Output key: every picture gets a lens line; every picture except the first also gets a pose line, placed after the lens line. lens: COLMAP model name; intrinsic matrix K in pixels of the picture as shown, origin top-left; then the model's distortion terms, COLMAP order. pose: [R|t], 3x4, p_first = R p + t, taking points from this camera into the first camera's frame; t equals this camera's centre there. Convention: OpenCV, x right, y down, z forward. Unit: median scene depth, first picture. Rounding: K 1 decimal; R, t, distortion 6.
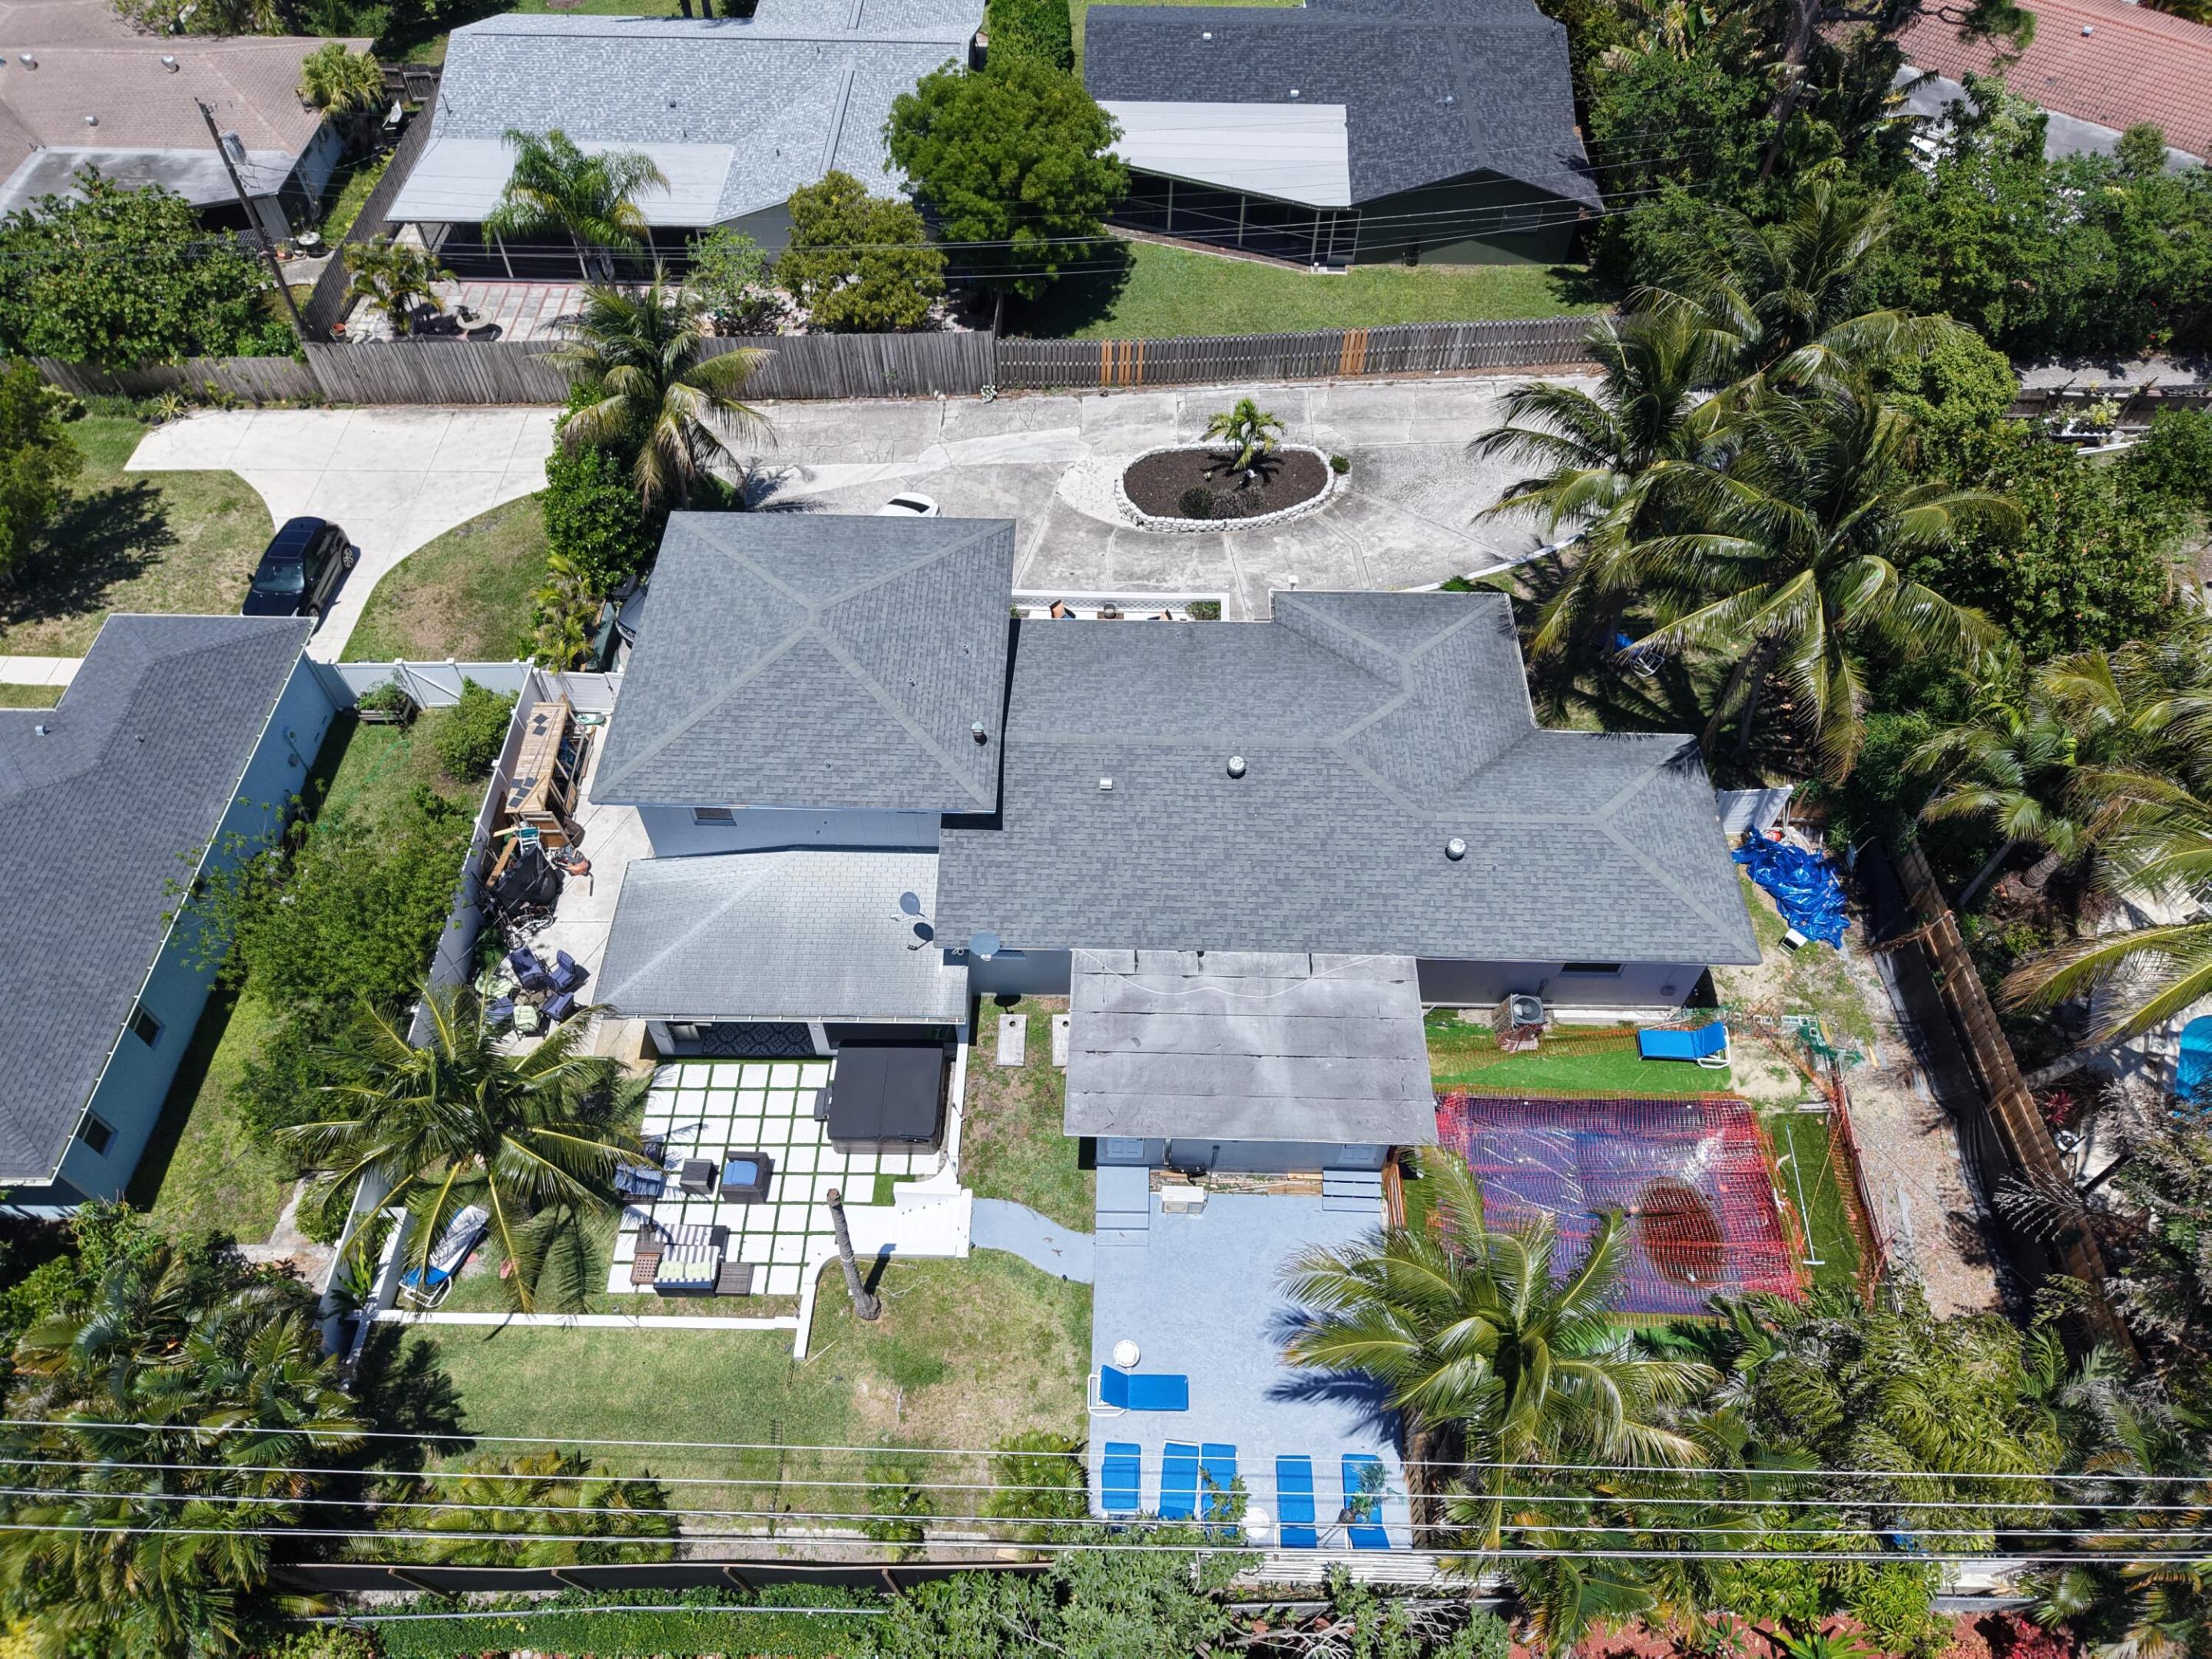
lens RADIAL K [[1508.1, 0, 1103.0], [0, 1508.1, 822.2], [0, 0, 1]] dist [0.030685, -0.022054]
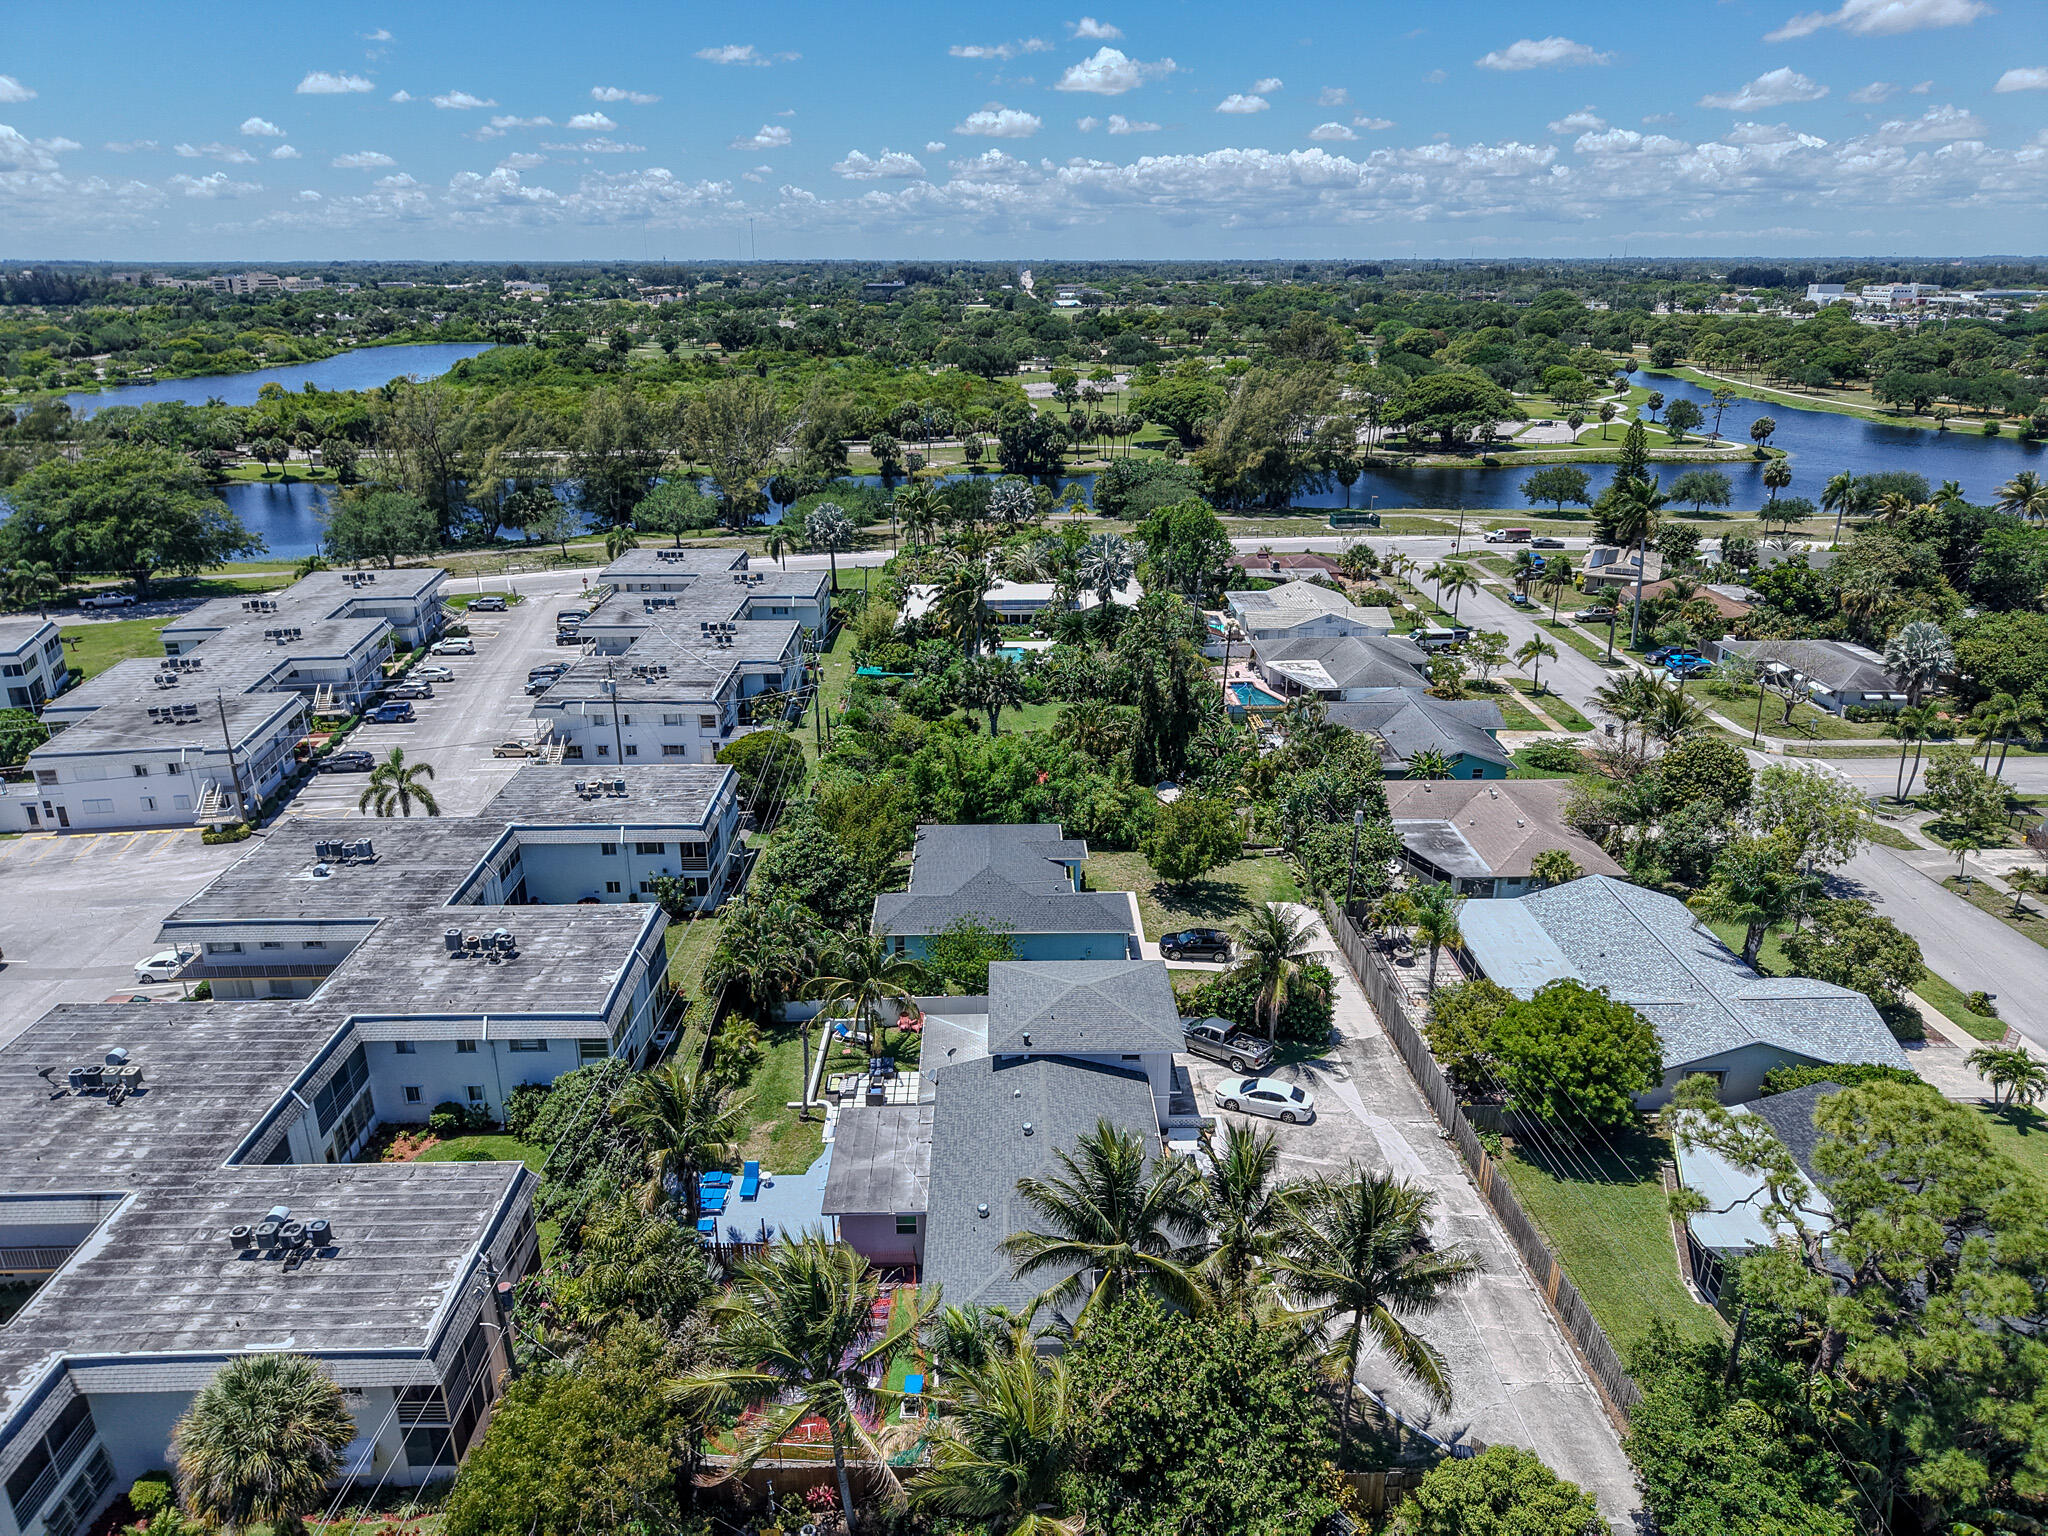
lens RADIAL K [[1396.3, 0, 1021.2], [0, 1396.3, 761.2], [0, 0, 1]] dist [0.030685, -0.022054]
pose [[0.035100, 0.337609, -0.940632, 1.185897], [-0.790371, 0.585399, 0.180617, -0.461274], [0.611623, 0.737108, 0.287383, 0.104140]]
